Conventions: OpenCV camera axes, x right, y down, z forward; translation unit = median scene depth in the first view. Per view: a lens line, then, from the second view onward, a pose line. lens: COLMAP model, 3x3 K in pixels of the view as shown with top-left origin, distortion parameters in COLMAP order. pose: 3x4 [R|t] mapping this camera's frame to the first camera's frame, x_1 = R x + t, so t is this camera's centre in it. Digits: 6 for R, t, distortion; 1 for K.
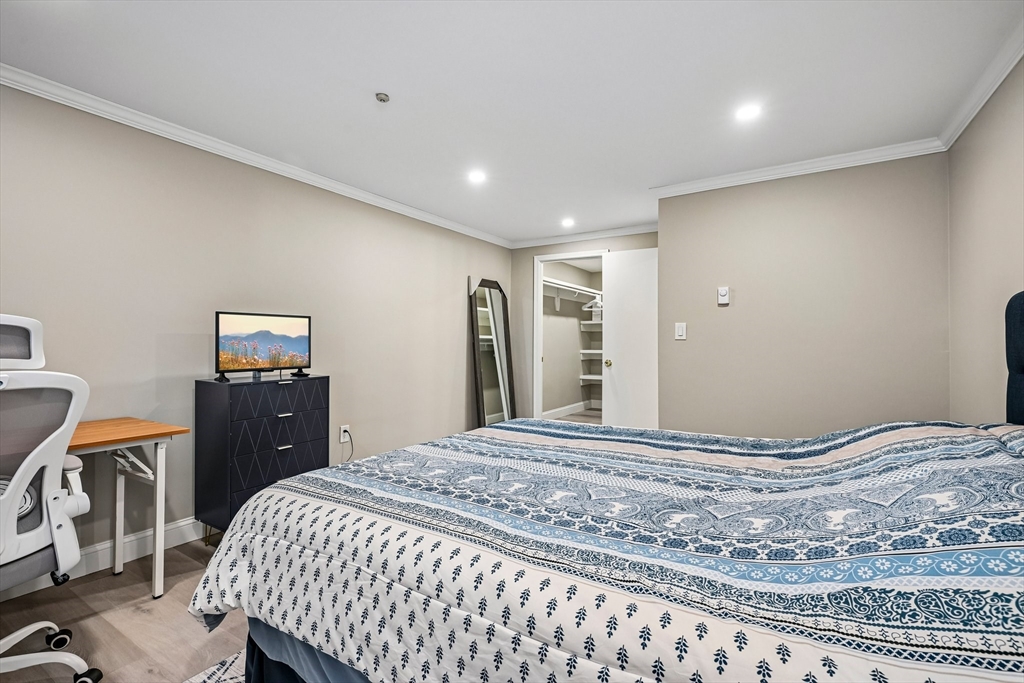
lens RADIAL K [[457.3, 0, 511.2], [0, 457.3, 342.3], [0, 0, 1]] dist [-0.000427, 0.001750]
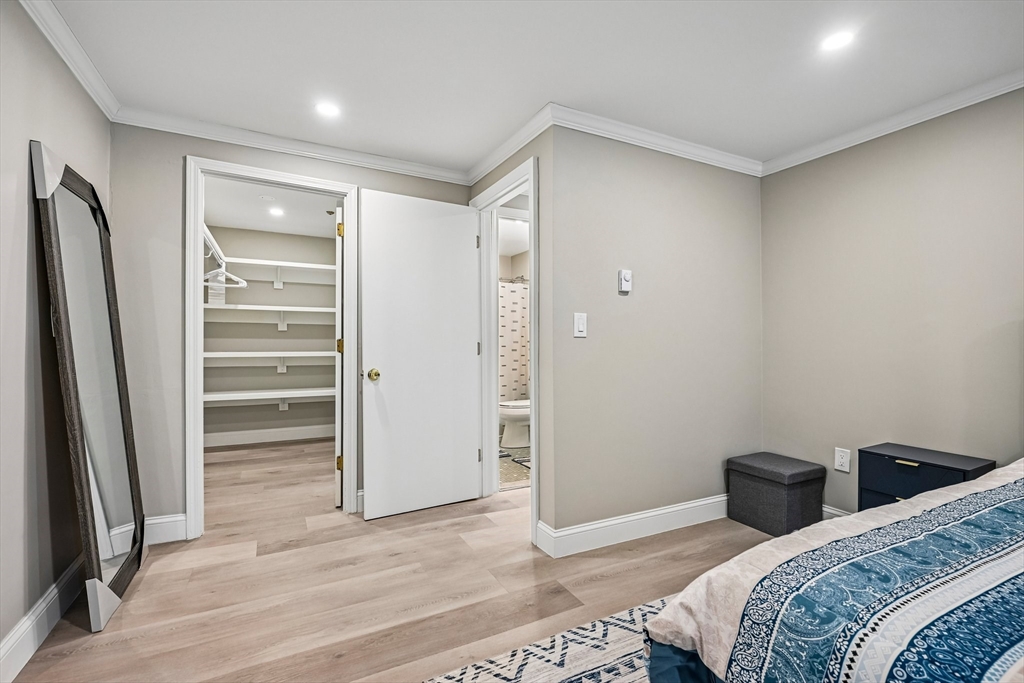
lens RADIAL K [[457.3, 0, 511.0], [0, 457.3, 340.2], [0, 0, 1]] dist [-0.000427, 0.001750]
pose [[0.512772, 0.004835, 0.858511, -0.220764], [-0.007247, 0.999973, -0.001303, 0.000732], [-0.858494, -0.005553, 0.512793, 0.571613]]
